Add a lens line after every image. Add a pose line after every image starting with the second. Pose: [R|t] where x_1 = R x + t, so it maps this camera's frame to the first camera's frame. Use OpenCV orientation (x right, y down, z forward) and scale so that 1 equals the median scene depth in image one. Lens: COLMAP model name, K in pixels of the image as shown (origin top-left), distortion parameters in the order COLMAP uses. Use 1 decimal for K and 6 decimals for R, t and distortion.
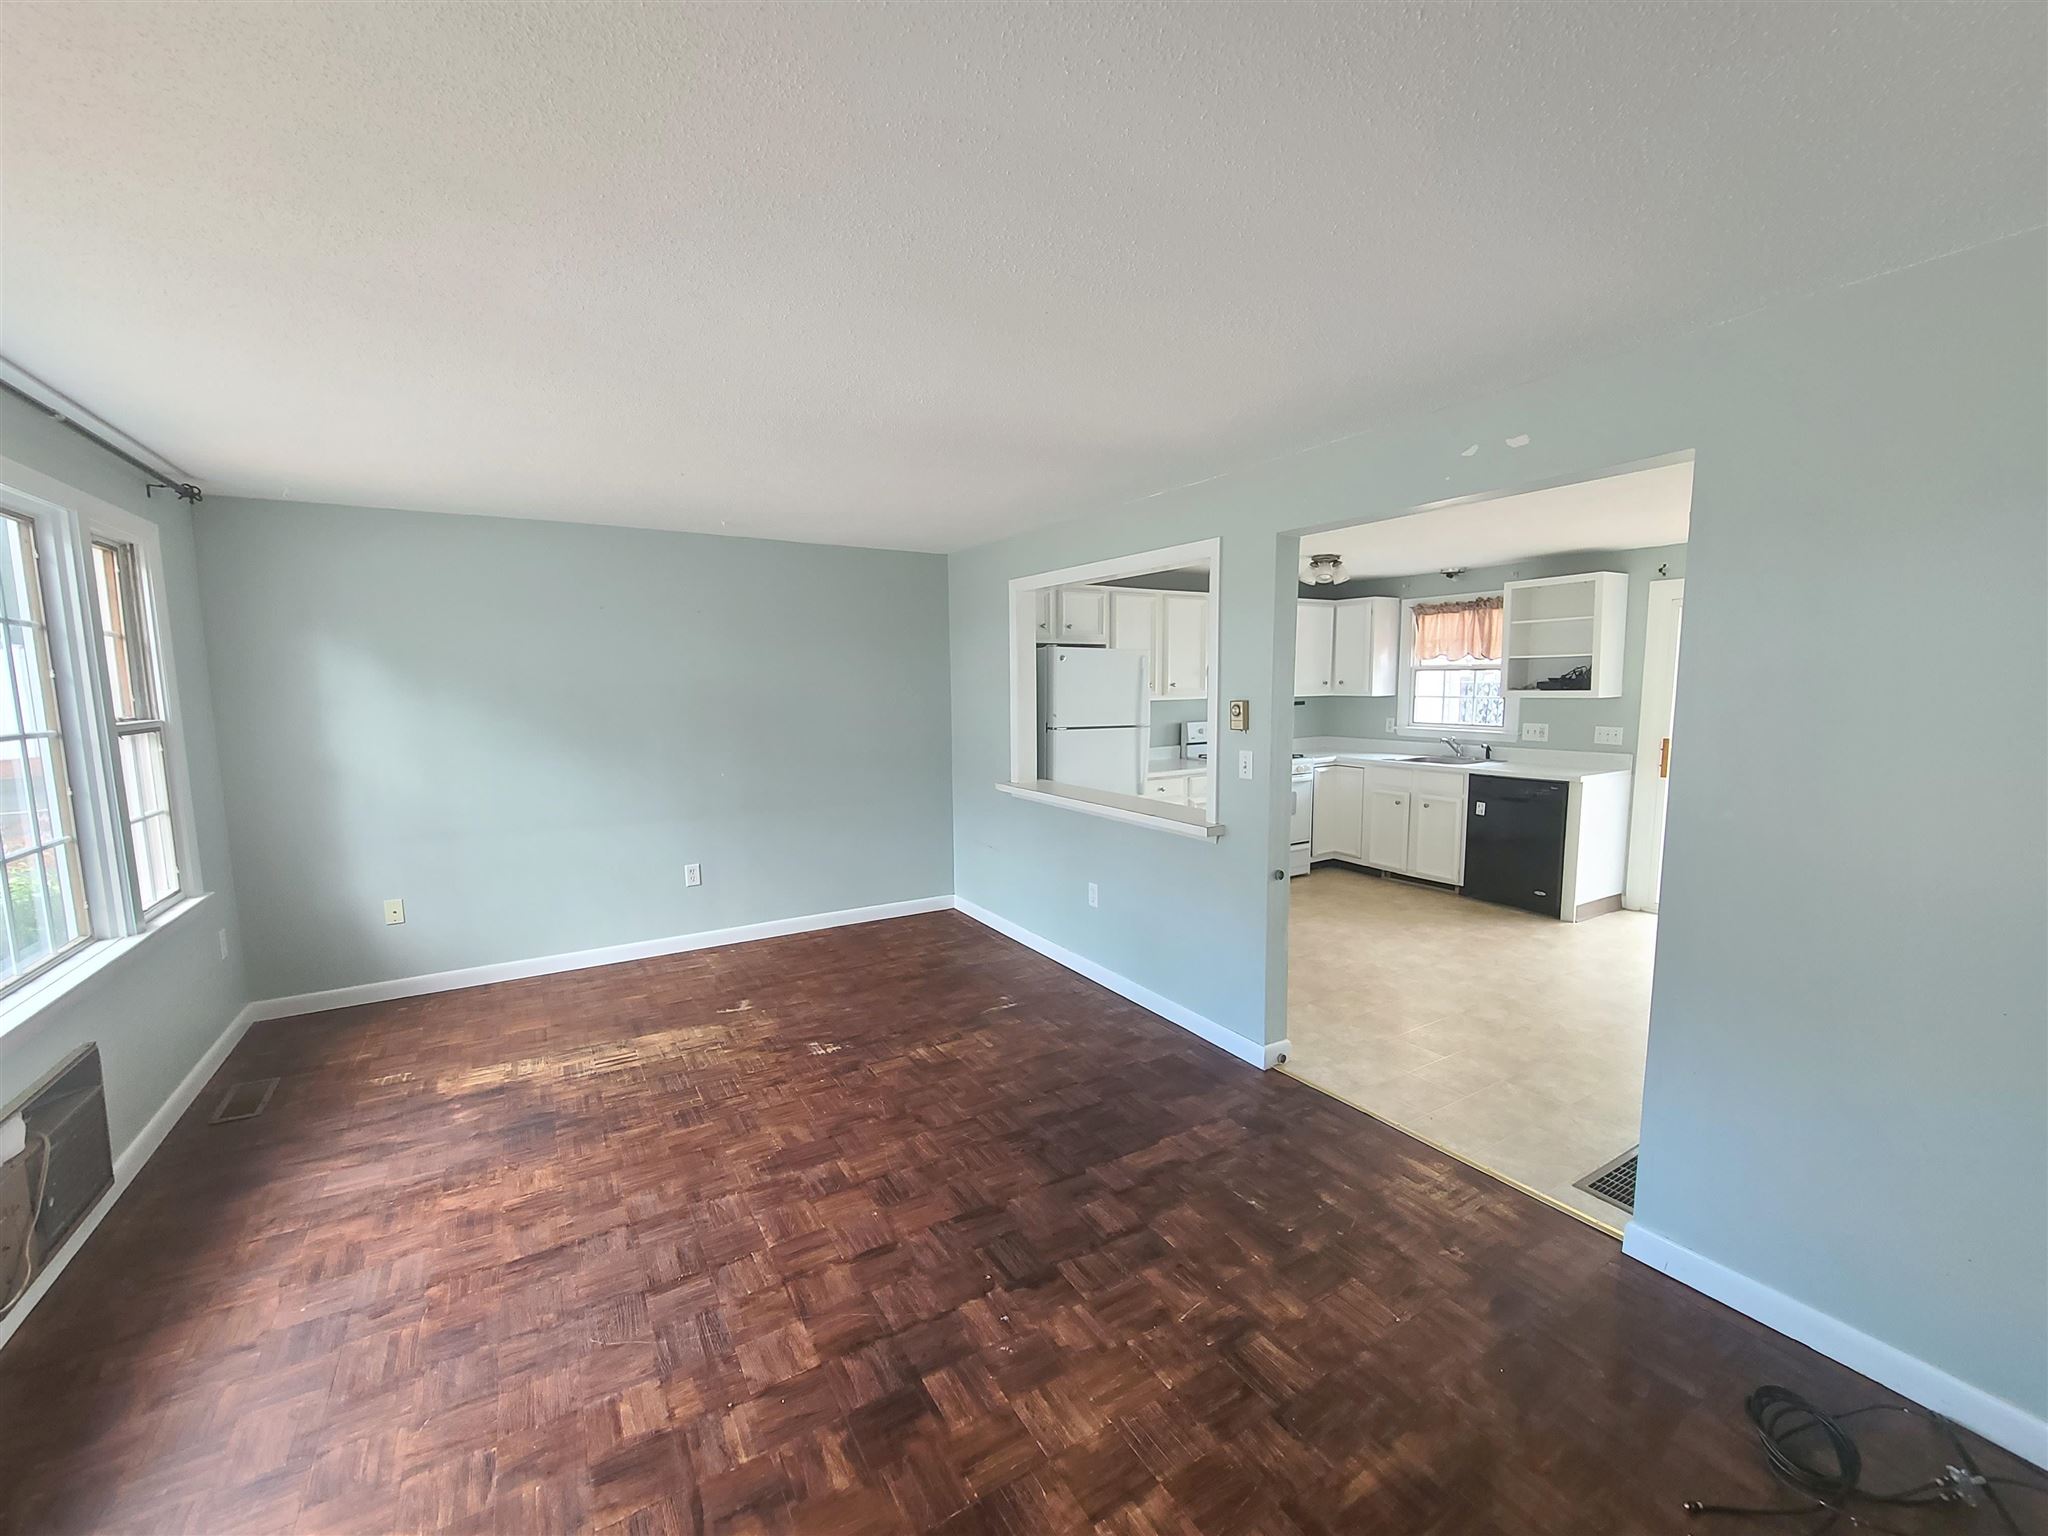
lens RADIAL K [[832.1, 0, 1032.4], [0, 832.1, 771.9], [0, 0, 1]] dist [-0.000862, -0.000977]
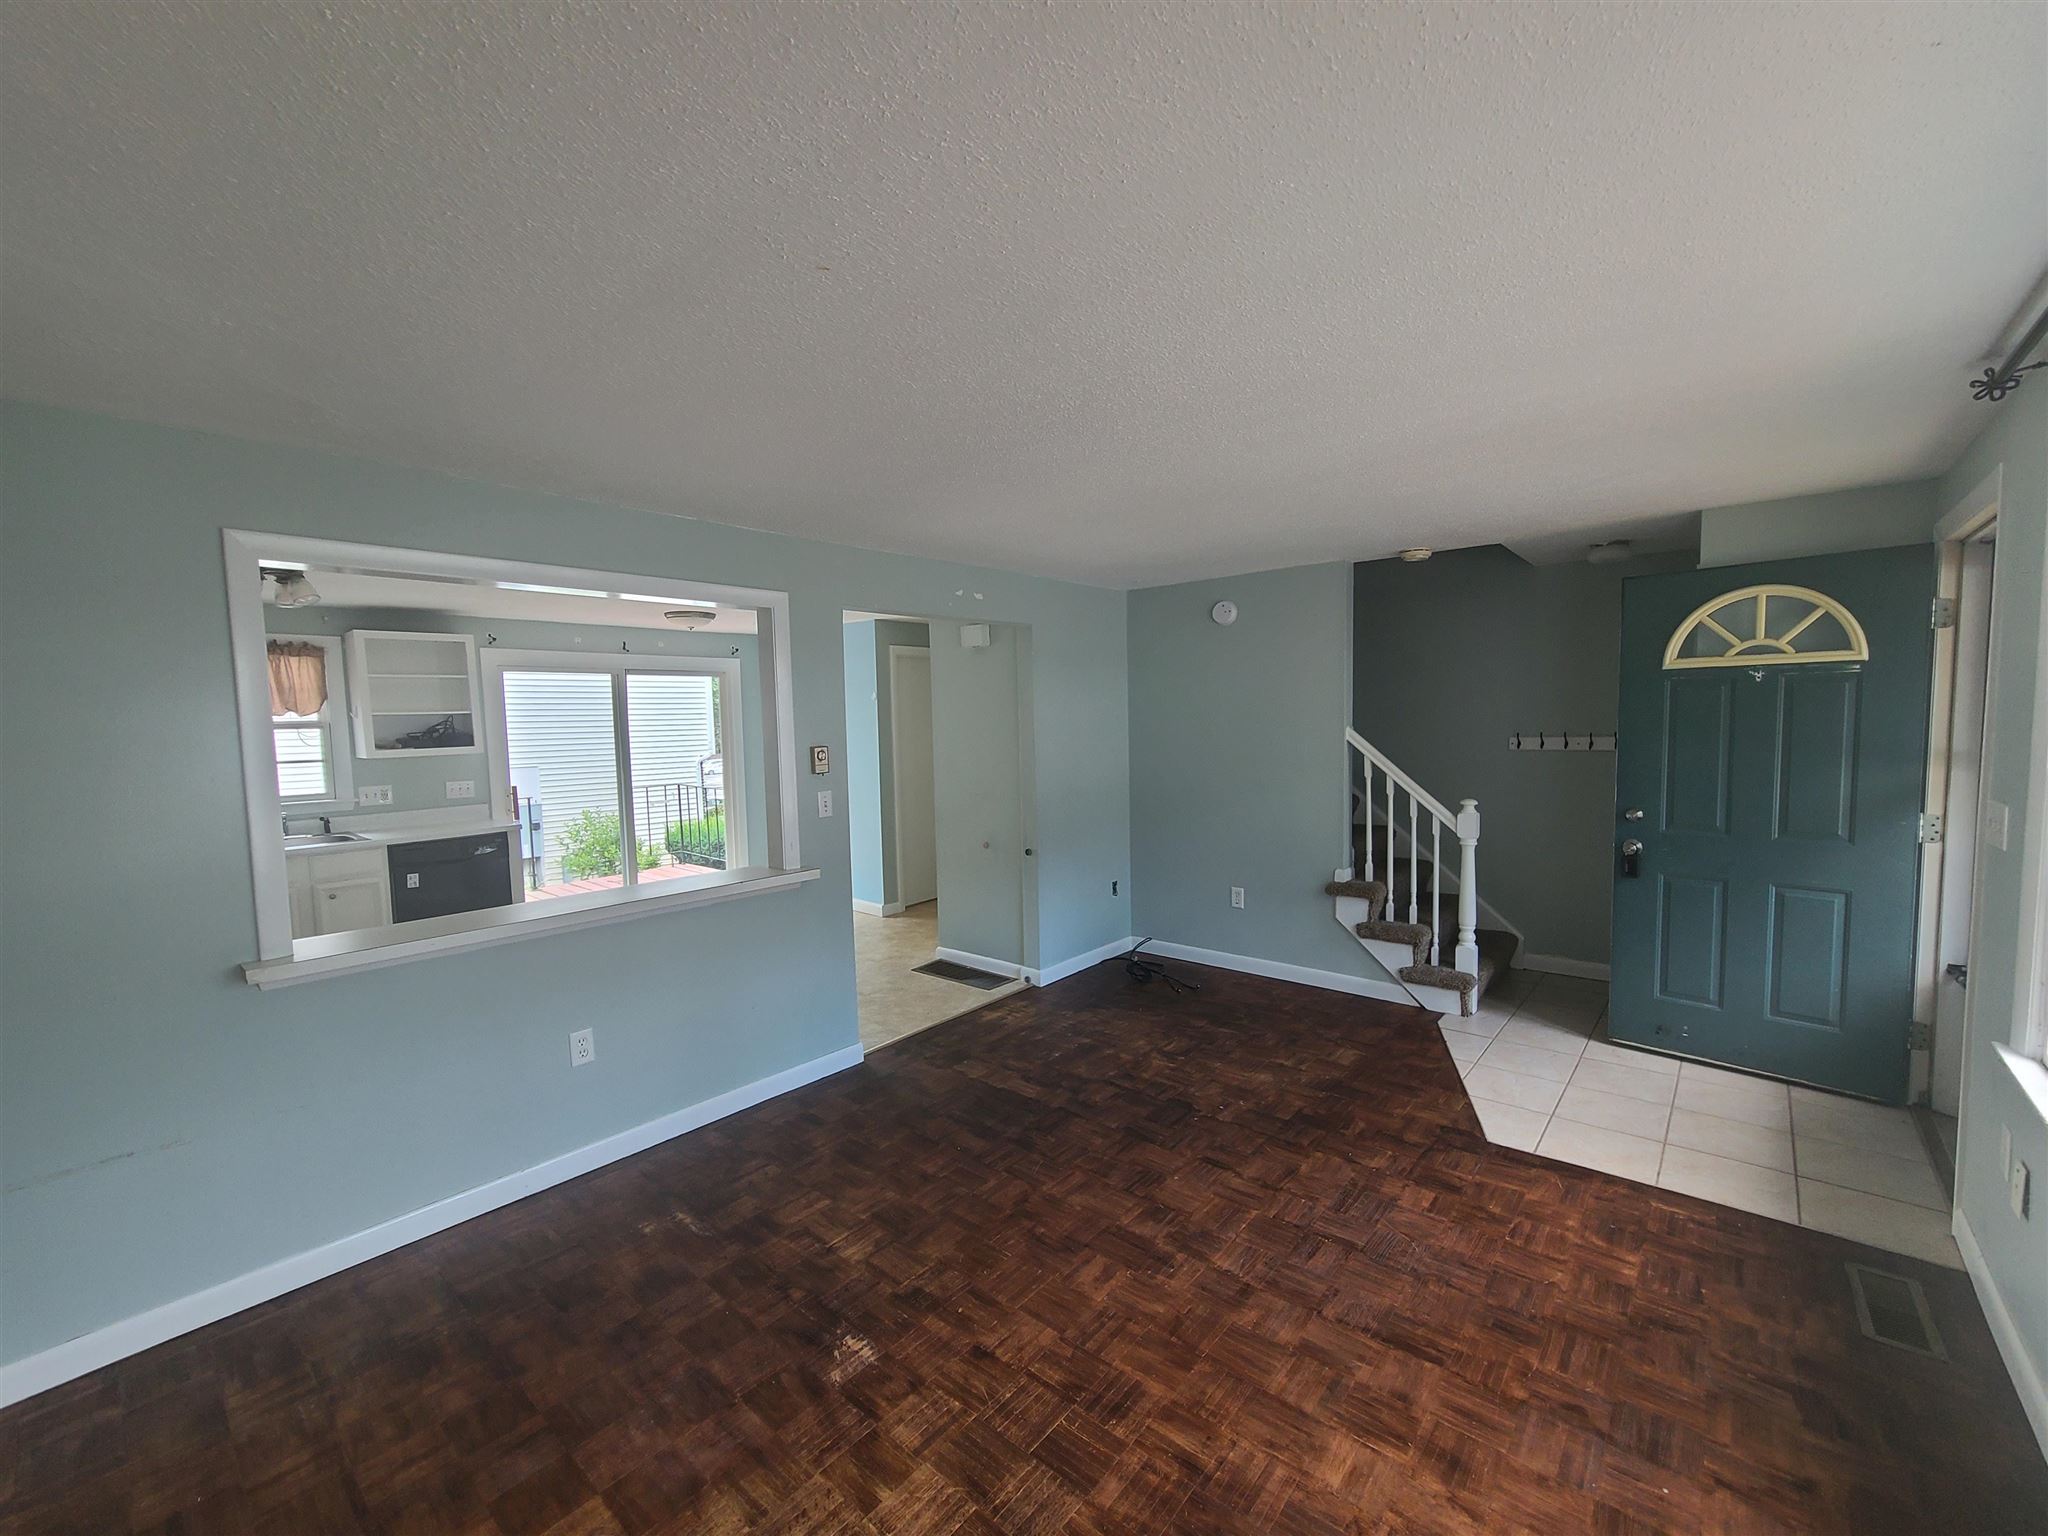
lens RADIAL K [[832.1, 0, 1031.9], [0, 832.1, 773.8], [0, 0, 1]] dist [-0.000862, -0.000977]
pose [[-0.302148, -0.052288, 0.951826, -1.216423], [0.129574, 0.986975, 0.095351, -0.163543], [-0.944414, 0.152142, -0.291438, 1.458956]]
